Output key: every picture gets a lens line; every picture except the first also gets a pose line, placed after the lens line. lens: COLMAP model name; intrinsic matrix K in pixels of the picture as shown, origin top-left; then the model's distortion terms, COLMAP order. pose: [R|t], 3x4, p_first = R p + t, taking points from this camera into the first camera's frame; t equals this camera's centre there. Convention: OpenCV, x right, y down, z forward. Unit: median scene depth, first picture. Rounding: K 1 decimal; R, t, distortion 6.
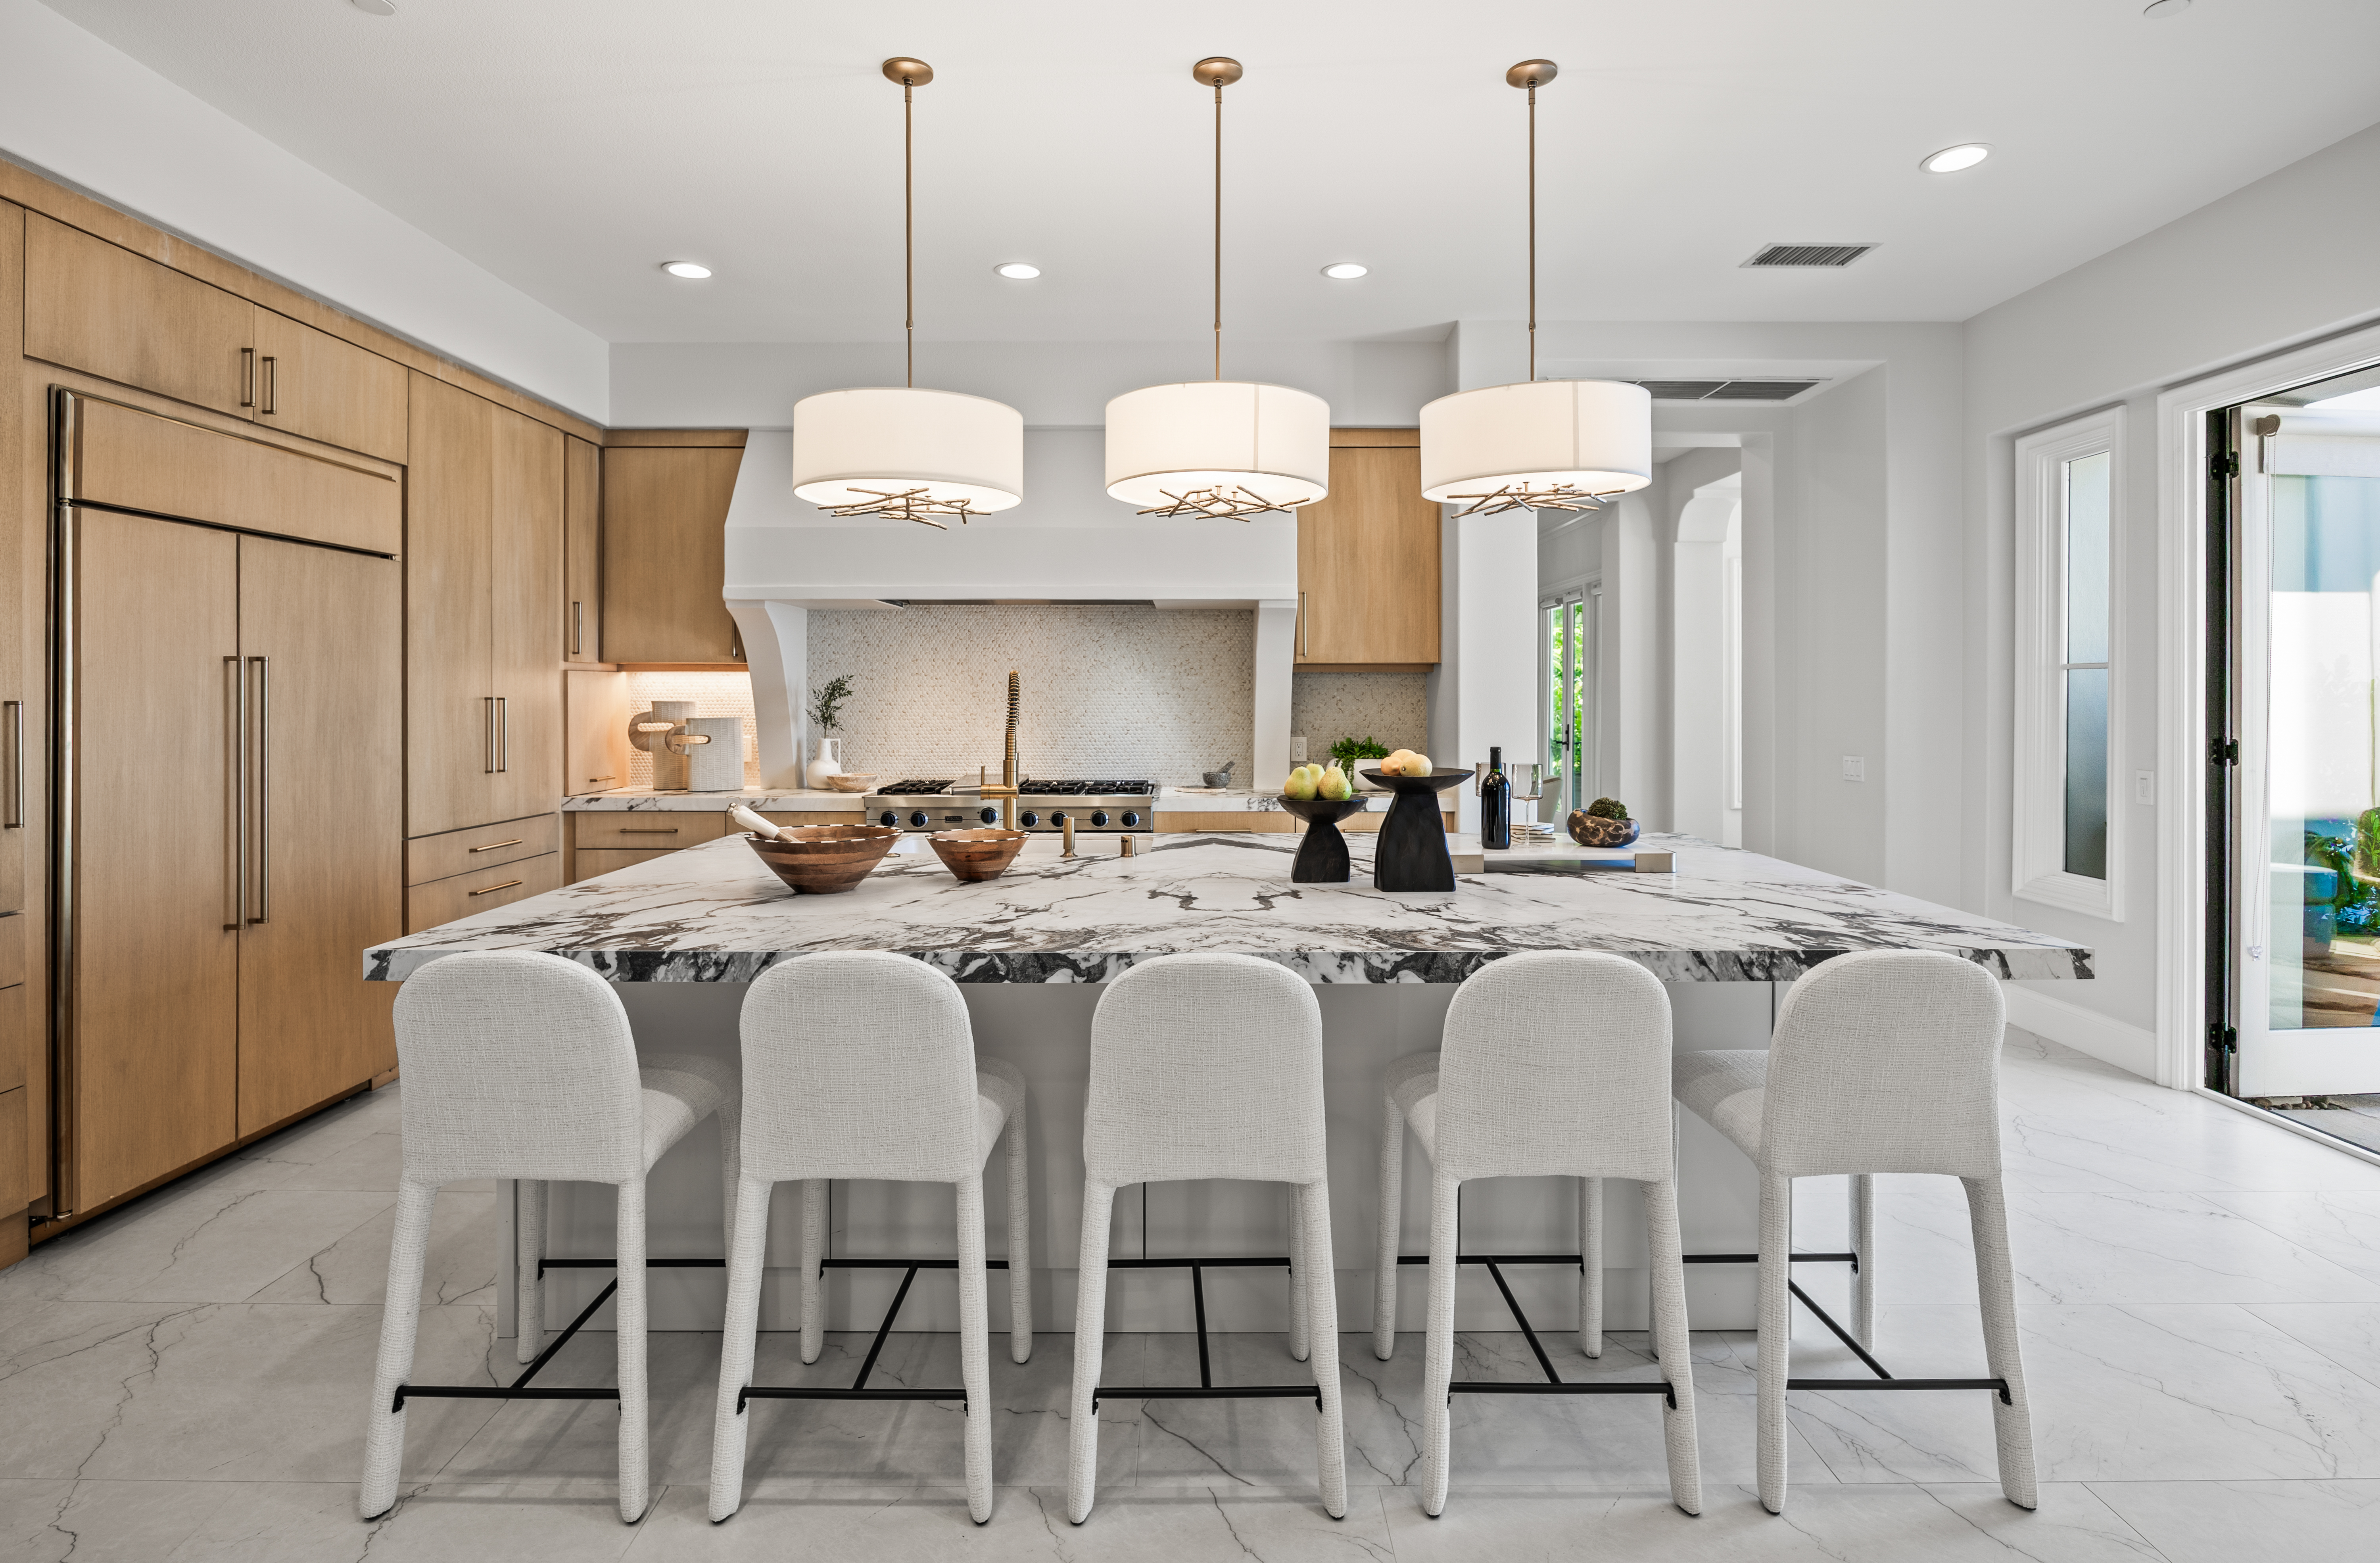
lens RADIAL K [[1202.4, 0, 1203.9], [0, 1202.4, 697.8], [0, 0, 1]] dist [-0.014026, 0.001629]
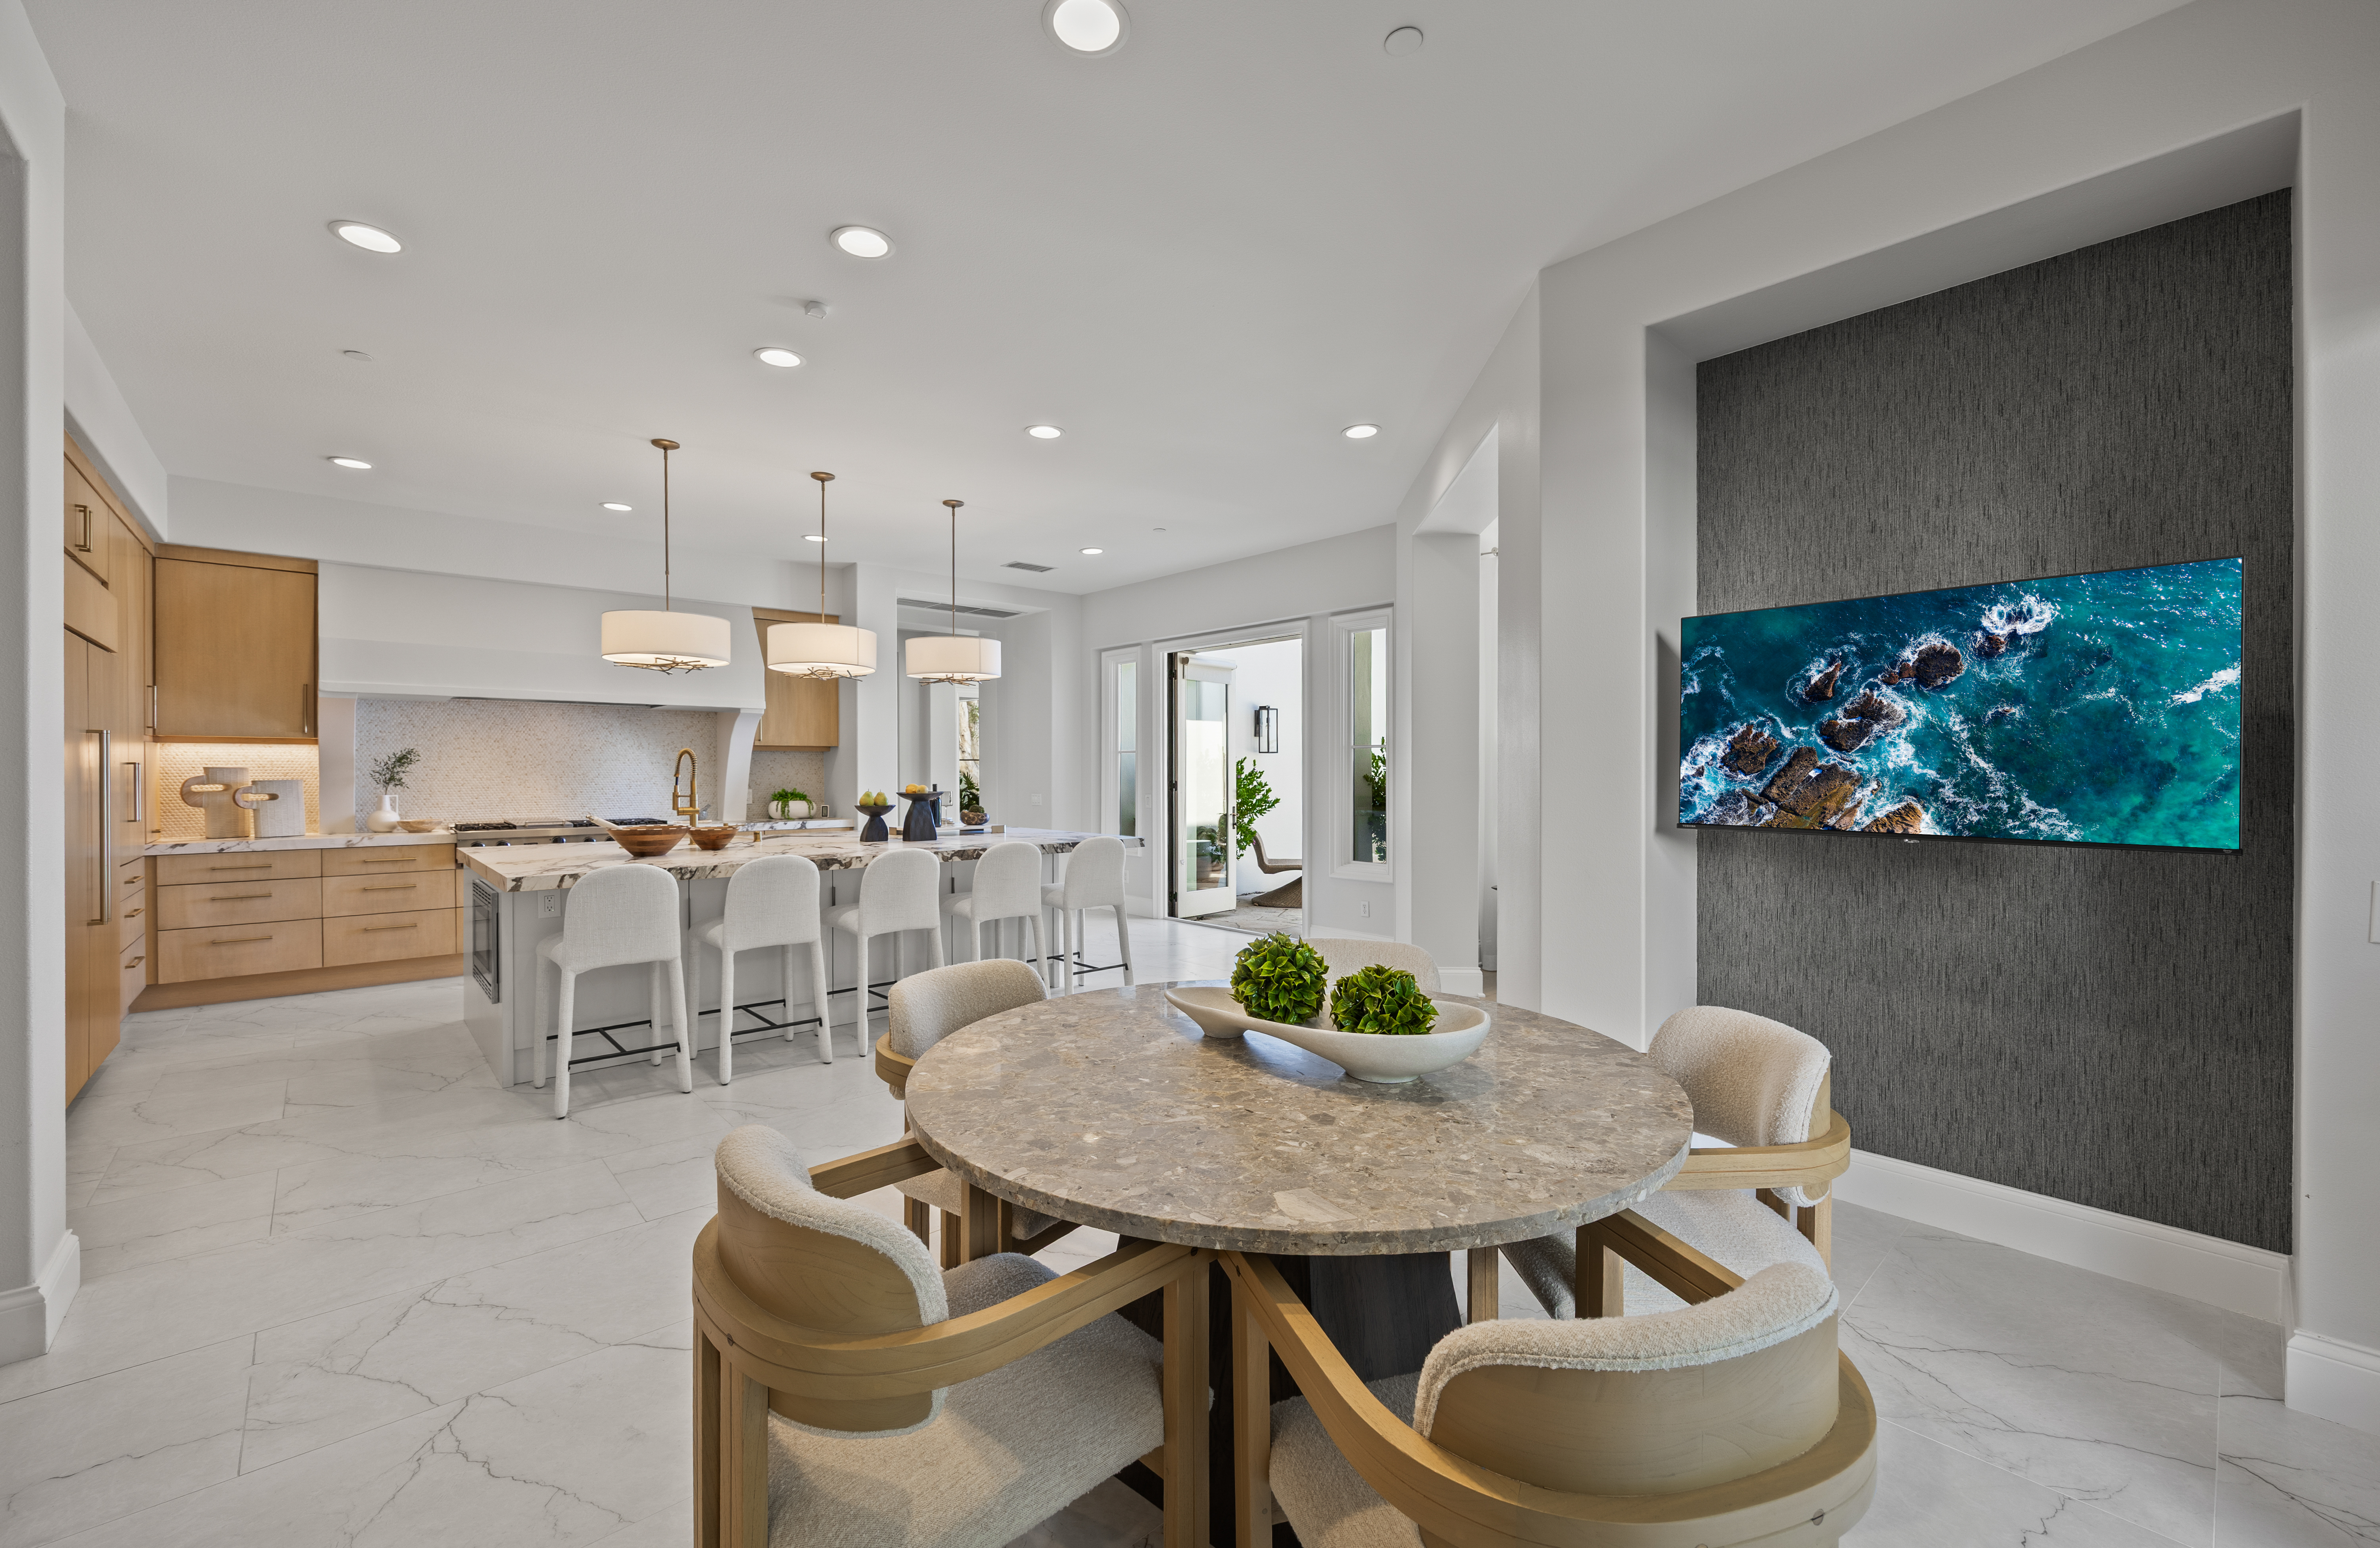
lens RADIAL K [[934.8, 0, 1197.9], [0, 934.8, 774.4], [0, 0, 1]] dist [-0.004092, -0.000094]
pose [[0.738783, -0.004748, 0.673927, -0.424050], [0.003552, 0.999989, 0.003151, 0.013471], [-0.673934, 0.000066, 0.738792, -0.482464]]
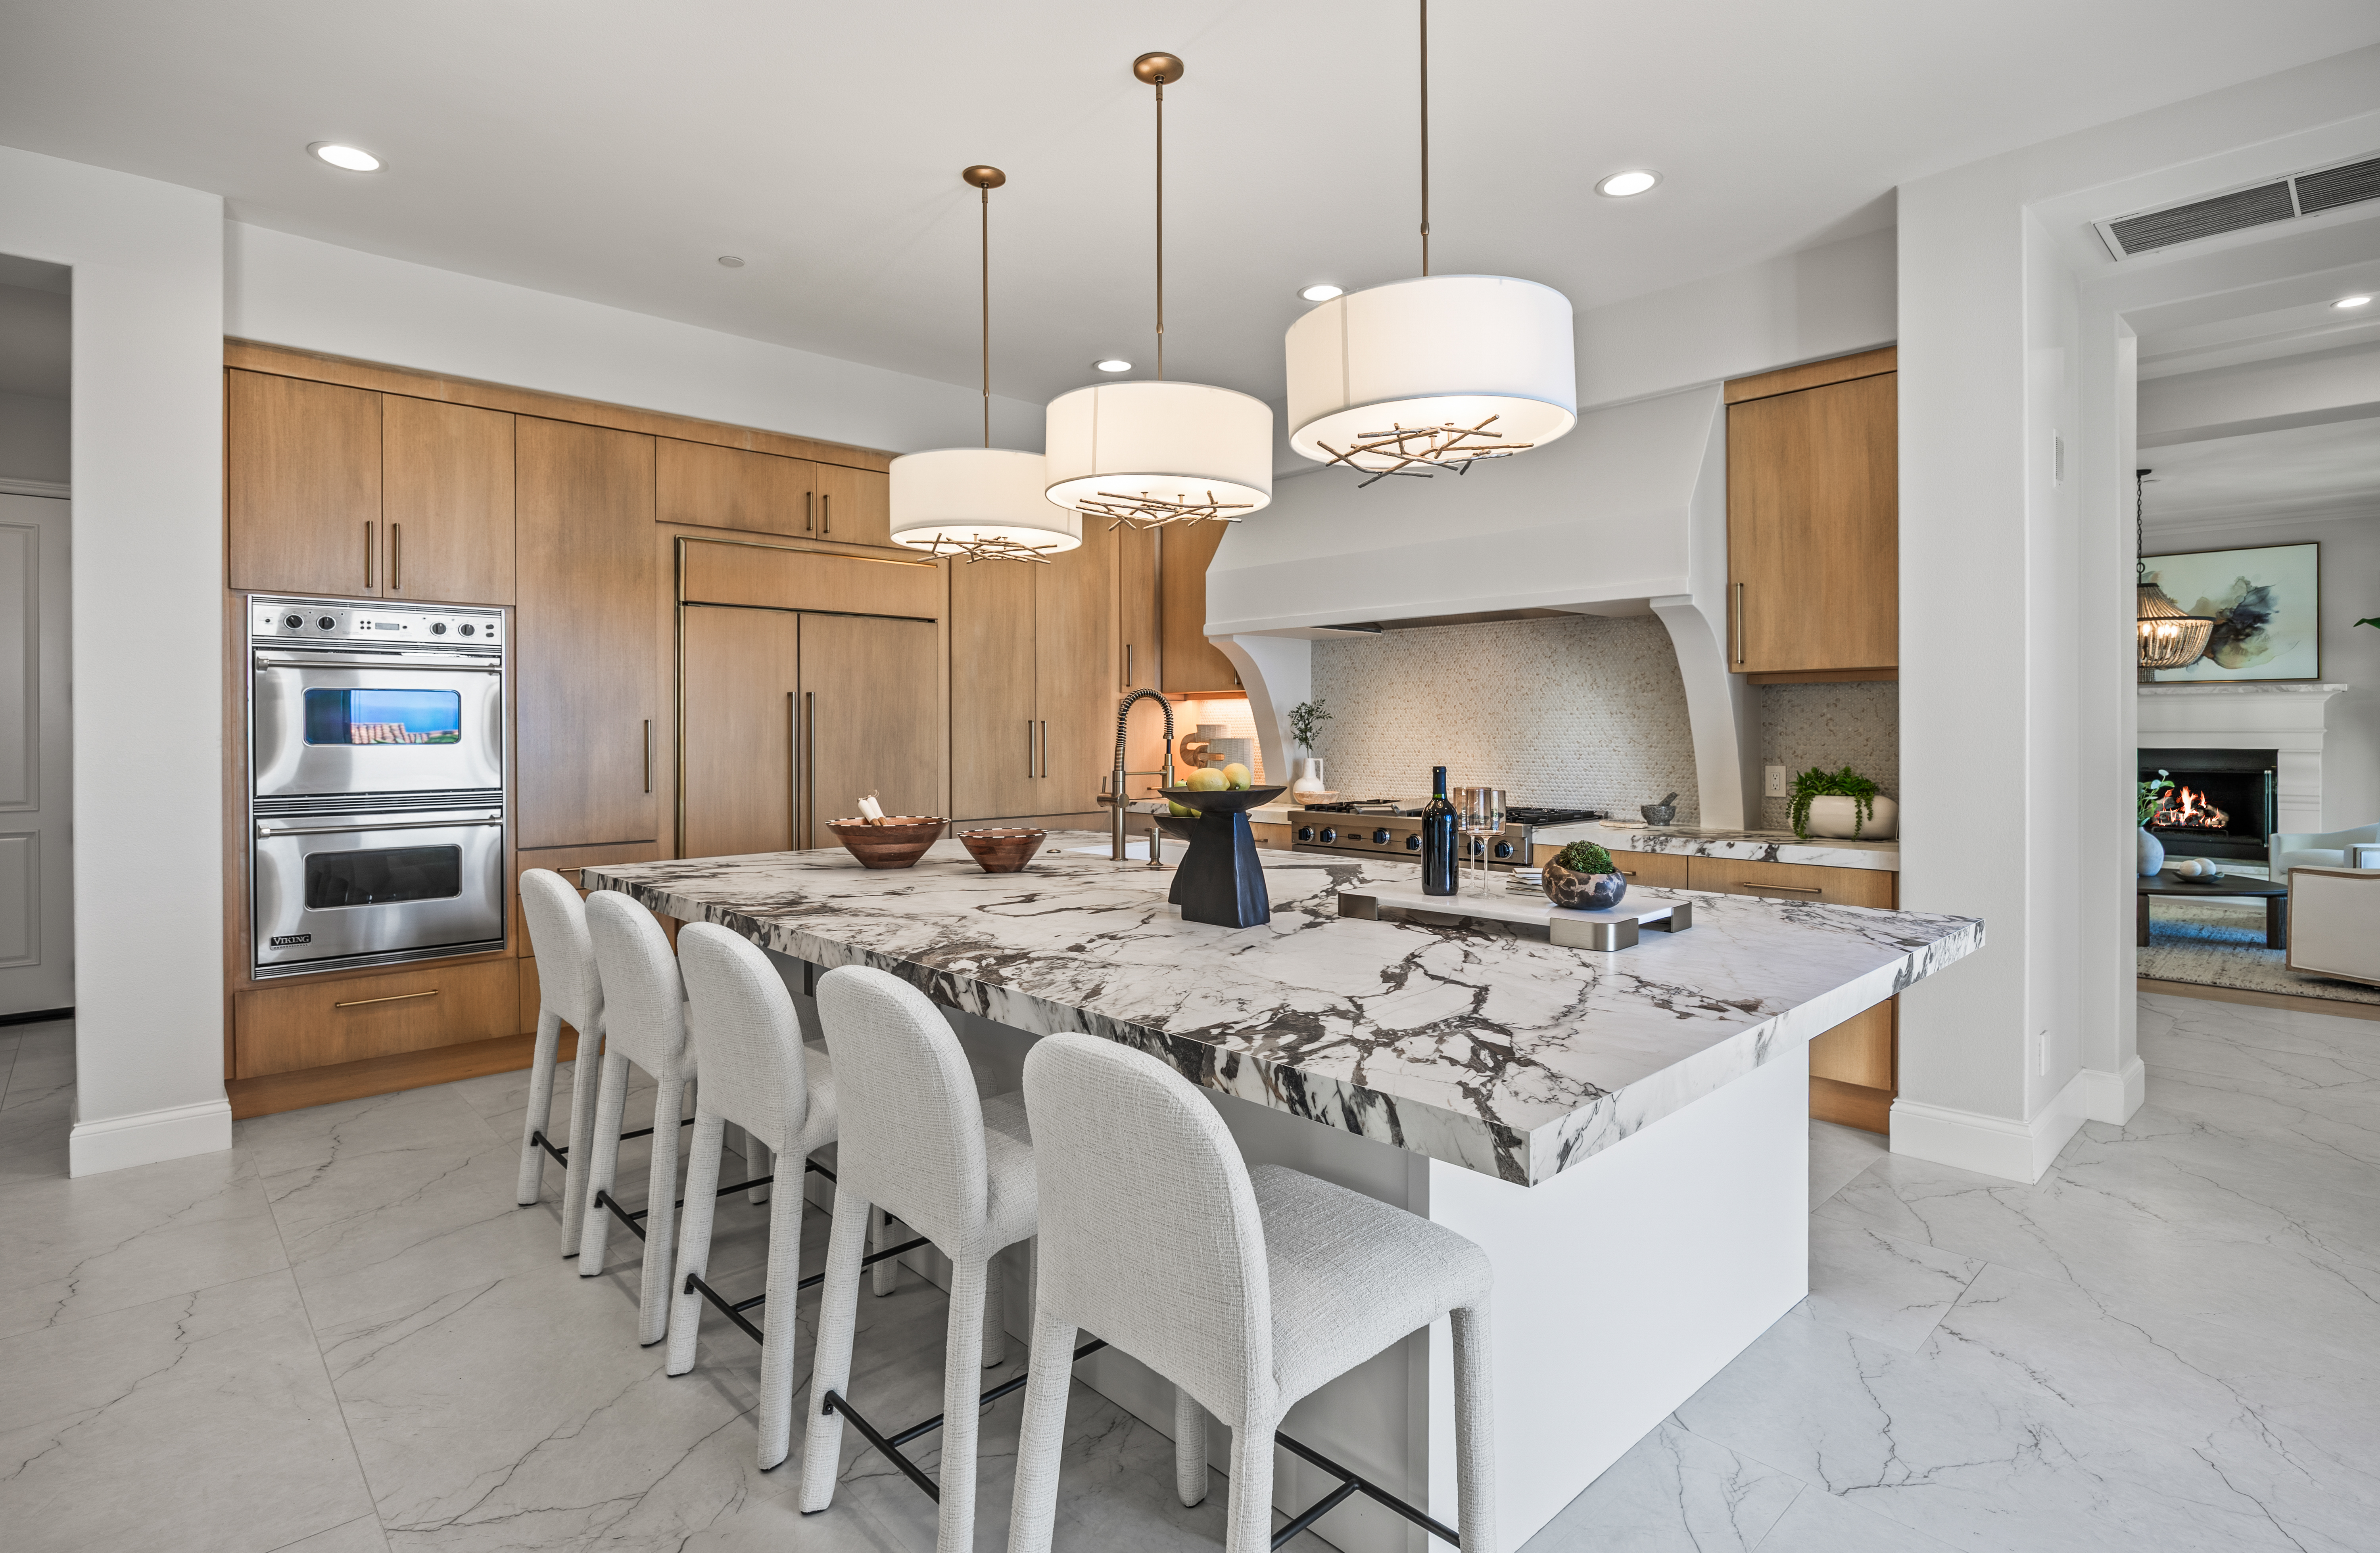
lens RADIAL K [[1183.9, 0, 1225.0], [0, 1183.9, 728.7], [0, 0, 1]] dist [-0.009370, 0.001462]
pose [[0.684650, -0.002833, -0.728866, 0.508355], [0.000534, 0.999994, -0.003385, 0.013421], [0.728872, 0.001928, 0.684648, 0.256953]]
